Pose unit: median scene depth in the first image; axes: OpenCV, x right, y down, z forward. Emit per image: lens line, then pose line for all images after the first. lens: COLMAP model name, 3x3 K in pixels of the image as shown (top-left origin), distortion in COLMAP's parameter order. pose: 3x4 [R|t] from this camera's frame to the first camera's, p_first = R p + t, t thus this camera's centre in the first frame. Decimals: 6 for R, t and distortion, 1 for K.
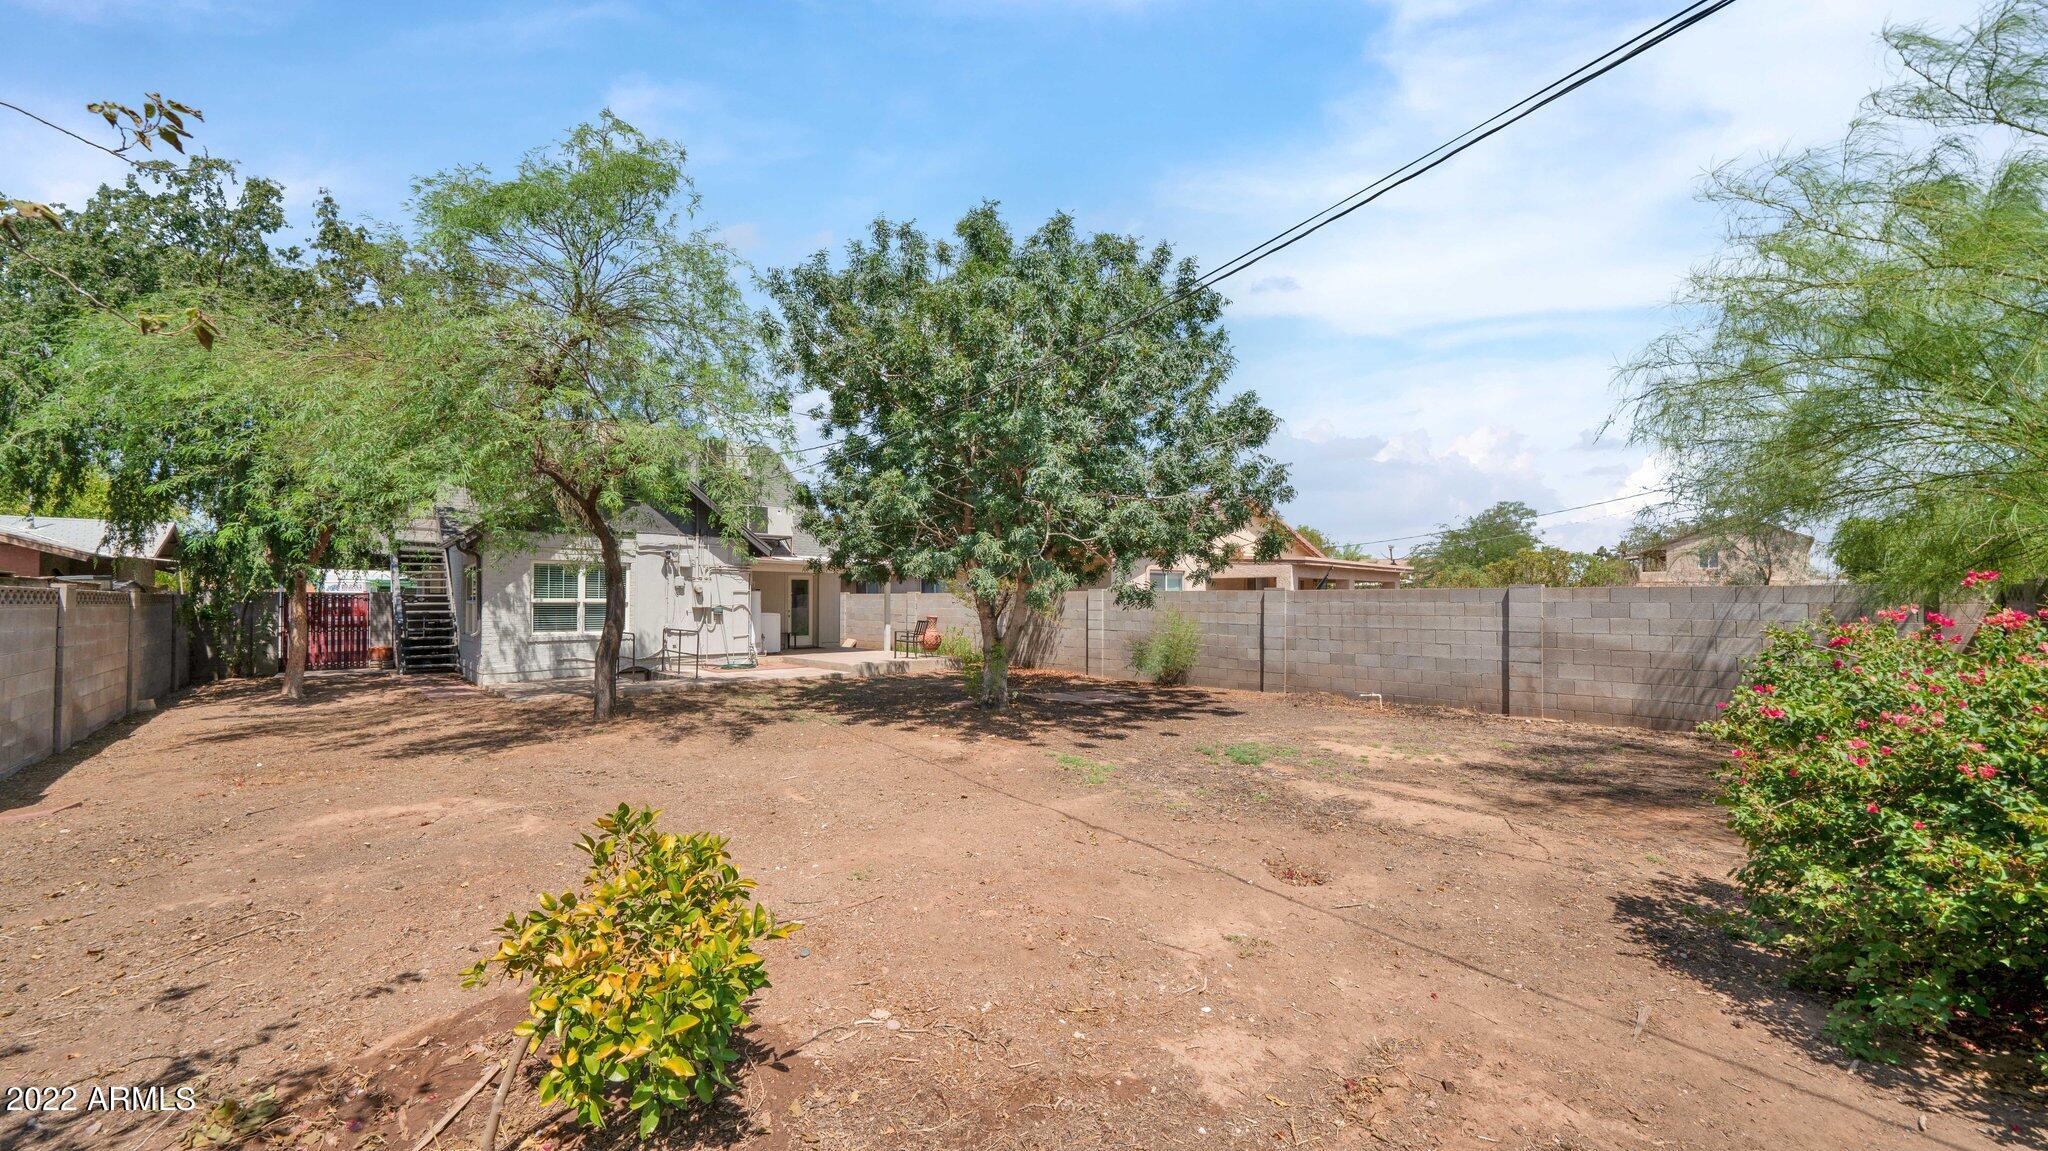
lens RADIAL K [[773.7, 0, 1024.0], [0, 773.7, 575.5], [0, 0, 1]] dist [-0.002266, -0.000037]
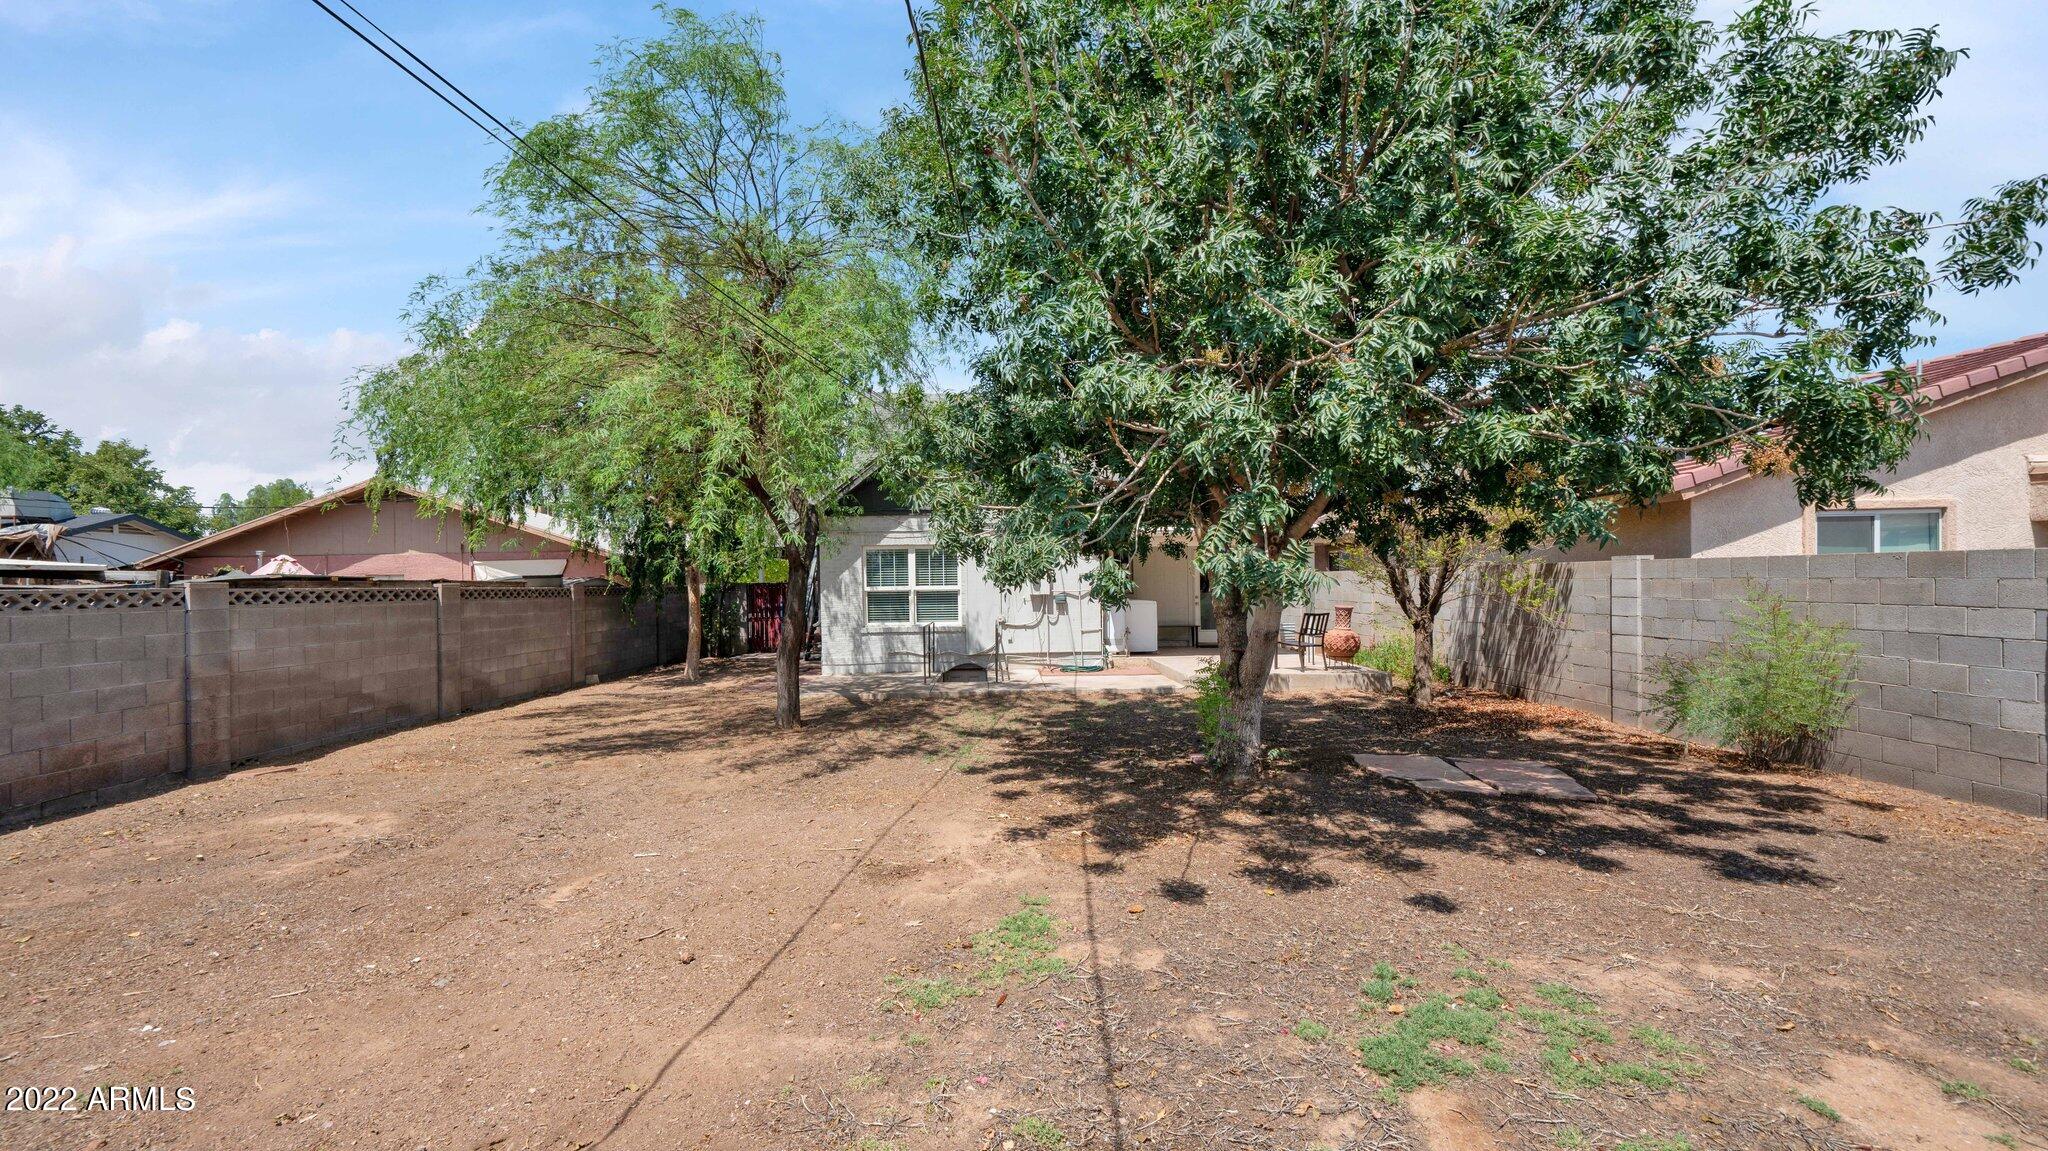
lens RADIAL K [[893.9, 0, 1024.0], [0, 893.9, 575.5], [0, 0, 1]] dist [0.010276, -0.000116]
pose [[0.715688, -0.017646, -0.698198, 0.255736], [0.039694, 0.999093, 0.015438, 0.006405], [0.697292, -0.038763, 0.715739, 0.340852]]
